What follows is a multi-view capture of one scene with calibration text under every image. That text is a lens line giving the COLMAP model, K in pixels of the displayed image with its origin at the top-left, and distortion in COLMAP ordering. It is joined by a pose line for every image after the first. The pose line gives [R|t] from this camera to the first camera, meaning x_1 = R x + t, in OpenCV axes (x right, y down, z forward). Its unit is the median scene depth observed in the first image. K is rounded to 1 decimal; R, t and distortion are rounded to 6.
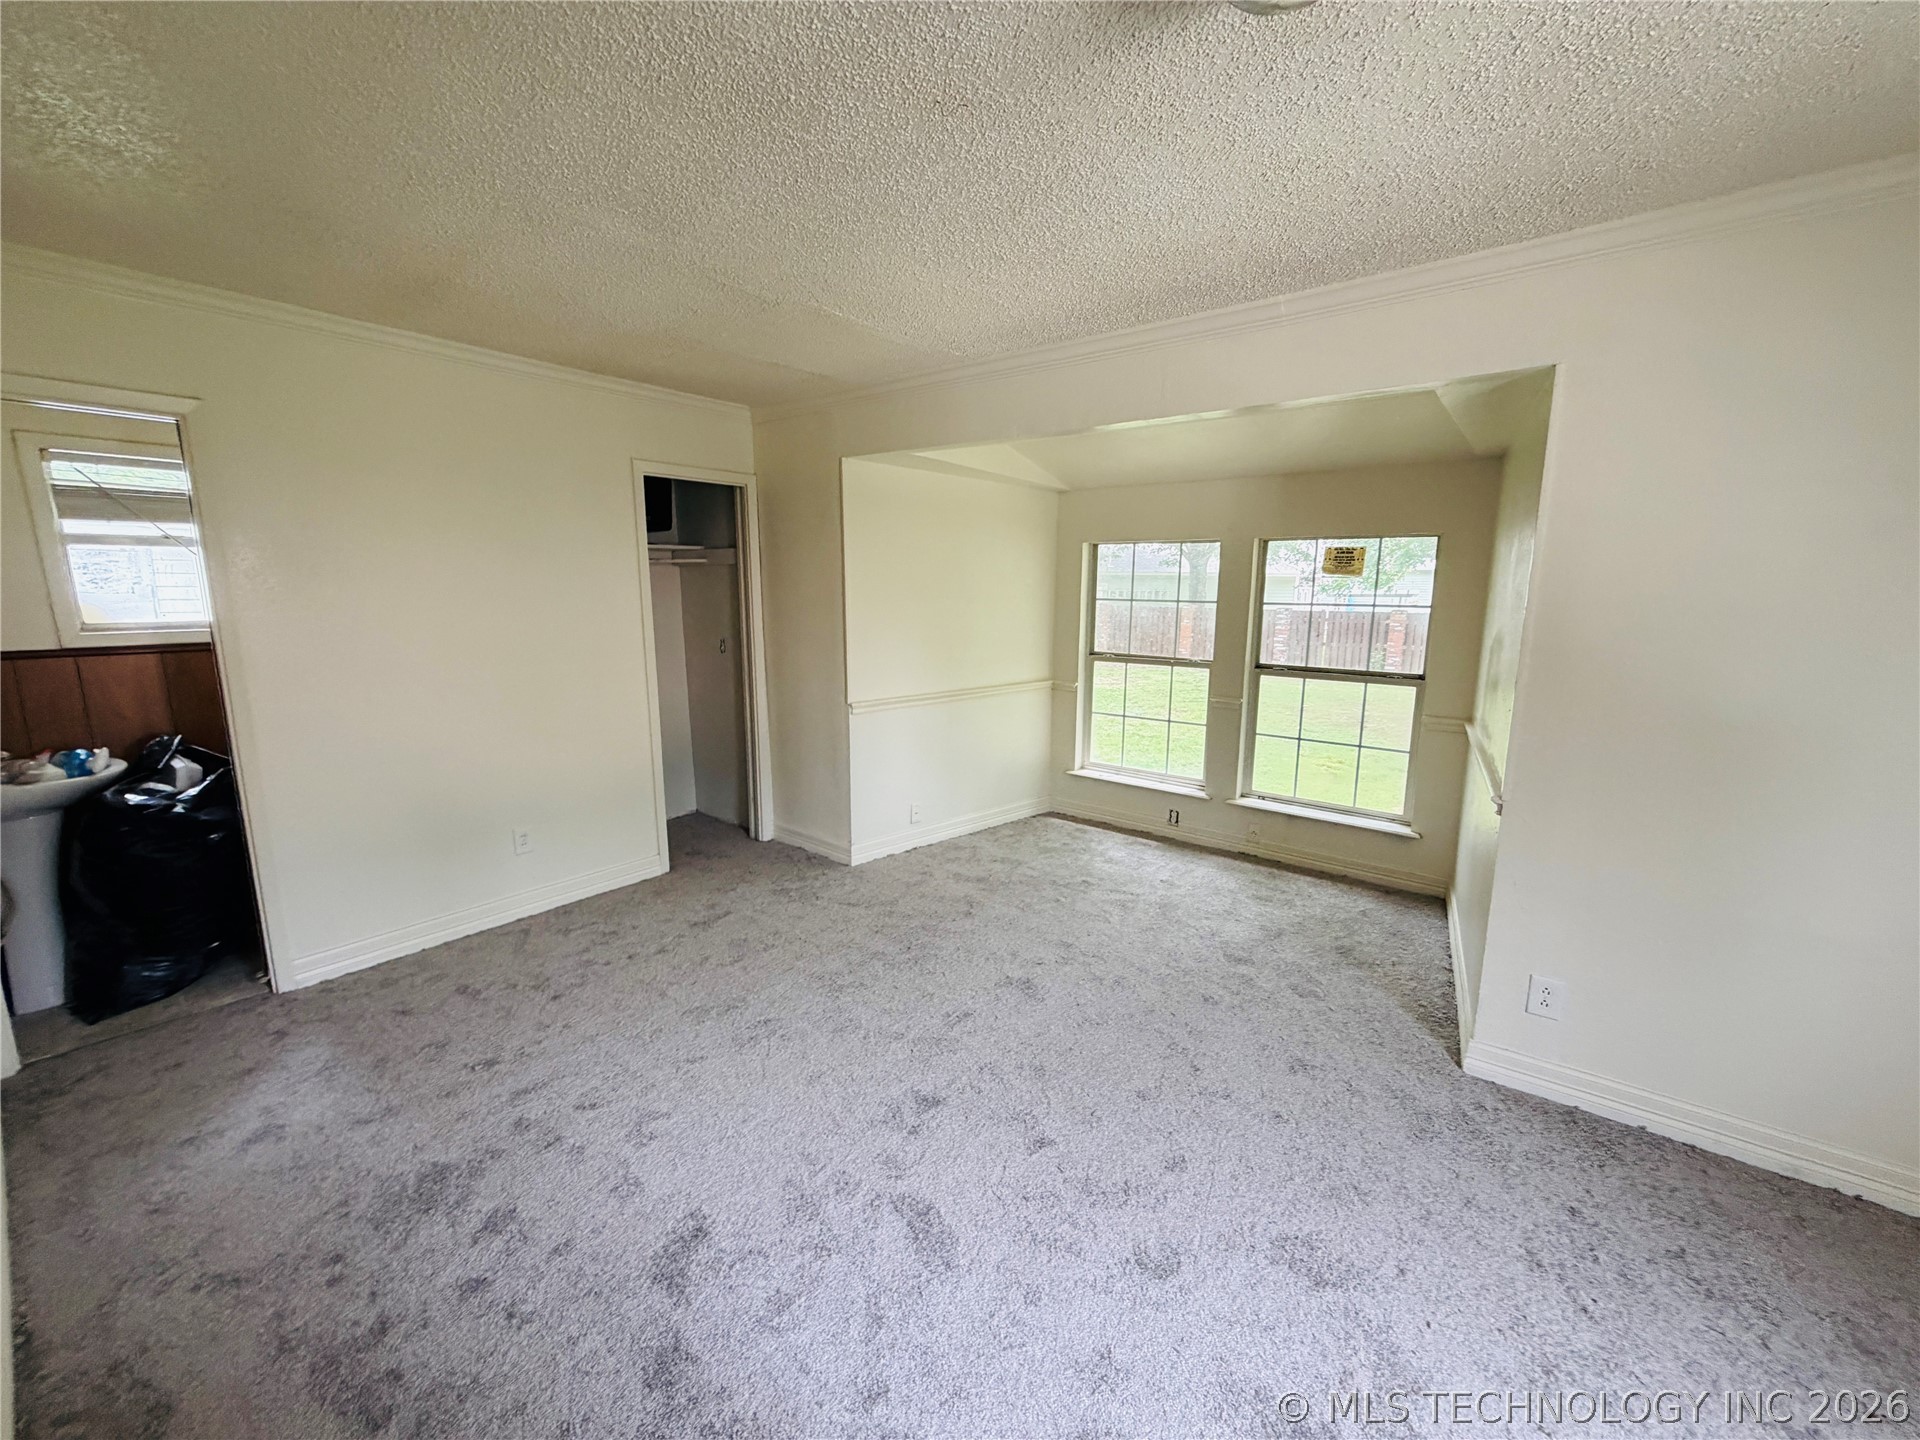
lens RADIAL K [[752.2, 0, 956.6], [0, 752.2, 720.0], [0, 0, 1]] dist [-0.001378, -0.000453]
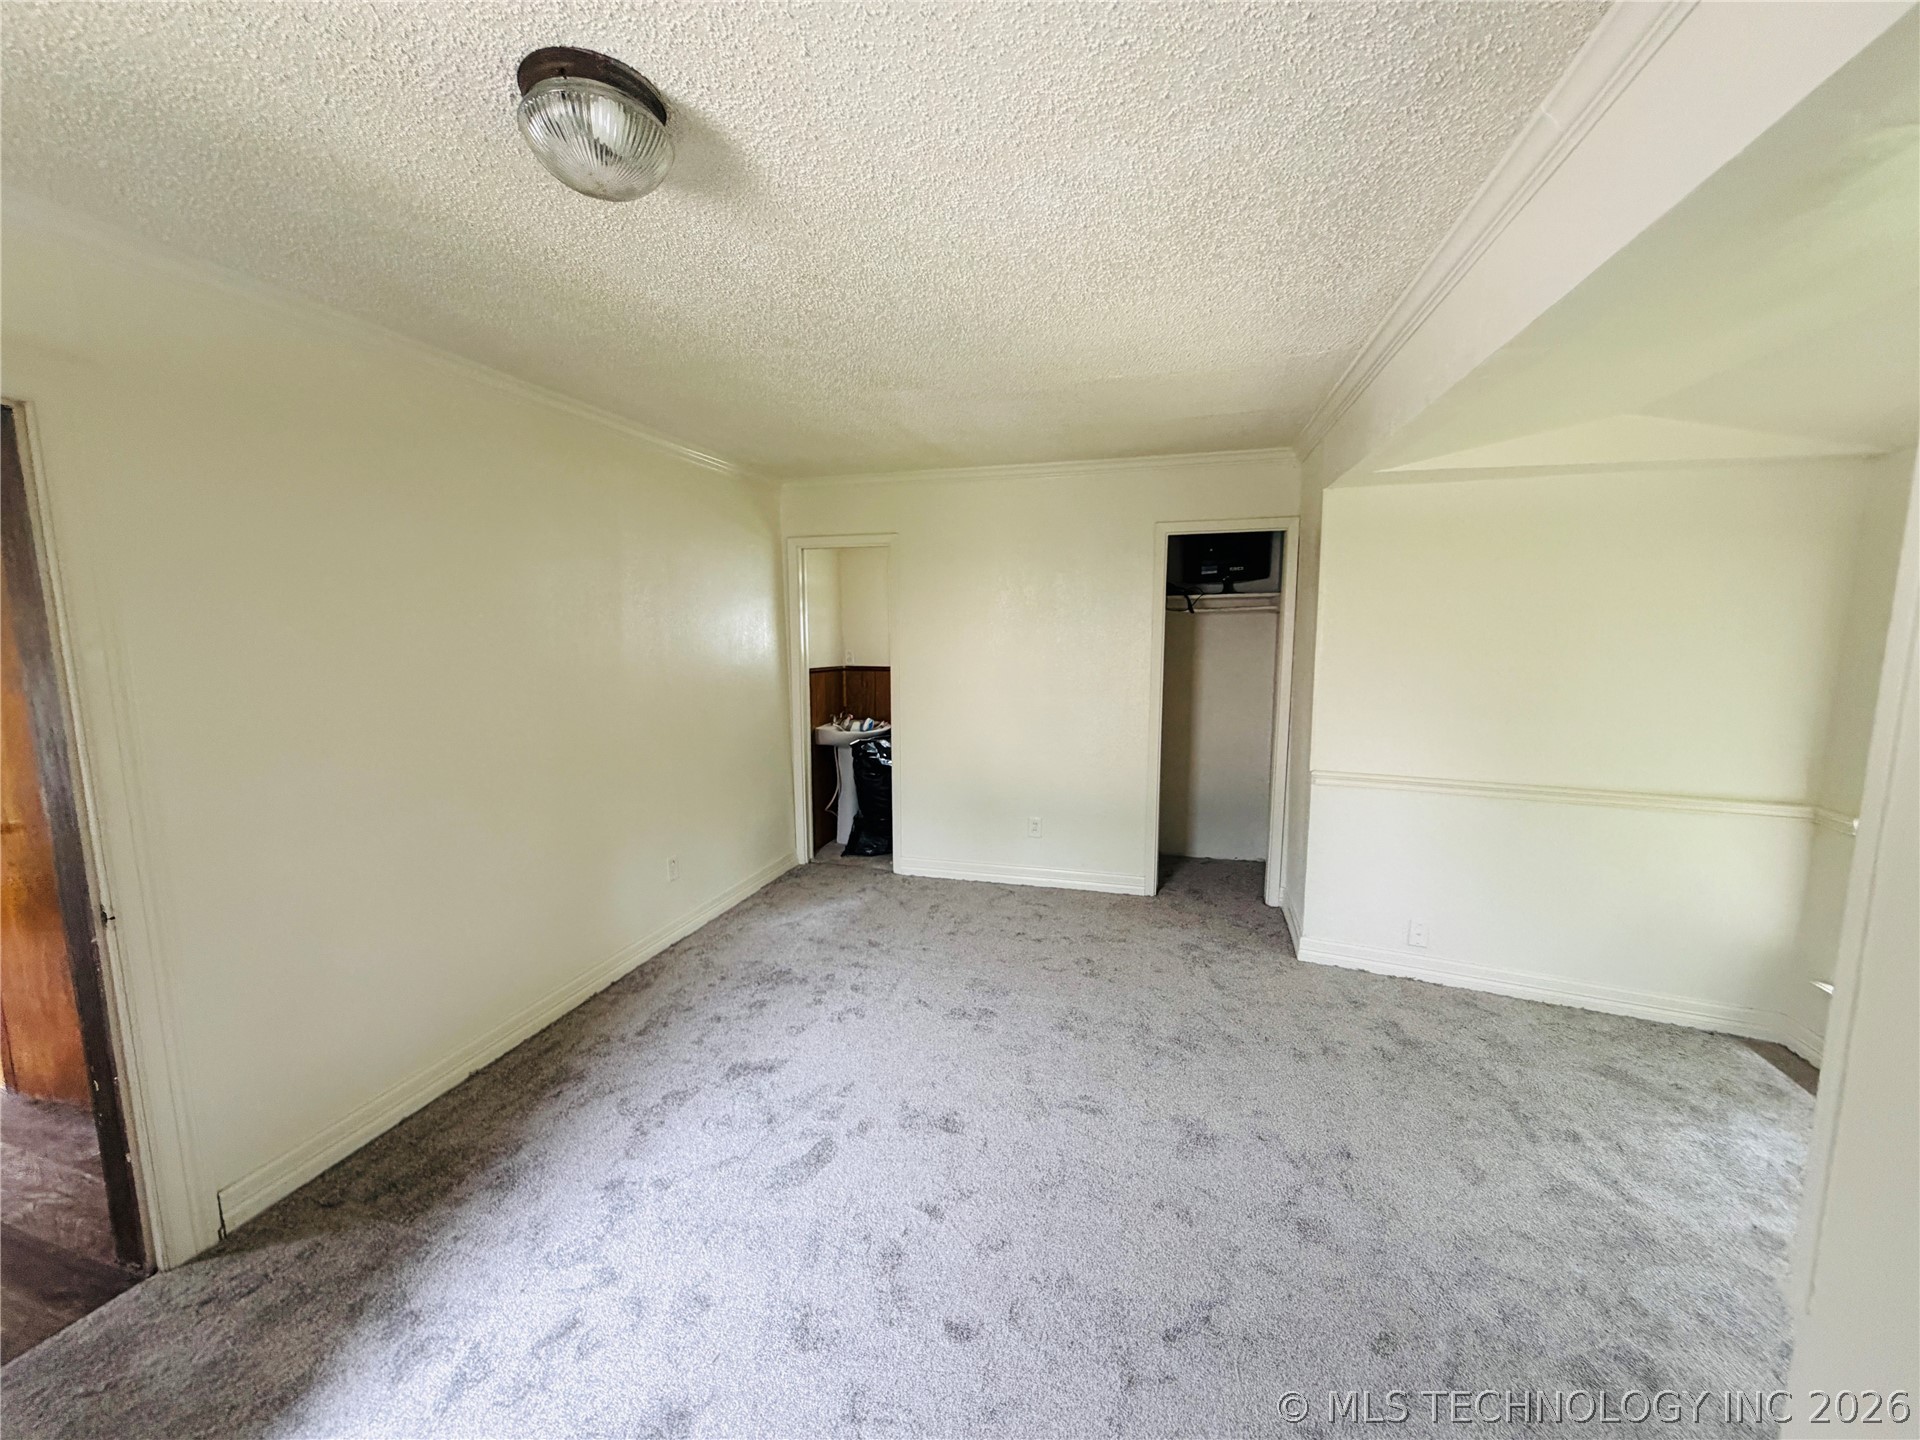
lens RADIAL K [[752.2, 0, 956.6], [0, 752.2, 720.0], [0, 0, 1]] dist [-0.001378, -0.000453]
pose [[0.396073, 0.108237, -0.911818, 0.571404], [-0.154042, 0.986787, 0.050224, -0.072705], [0.905206, 0.120566, 0.407512, 0.333347]]
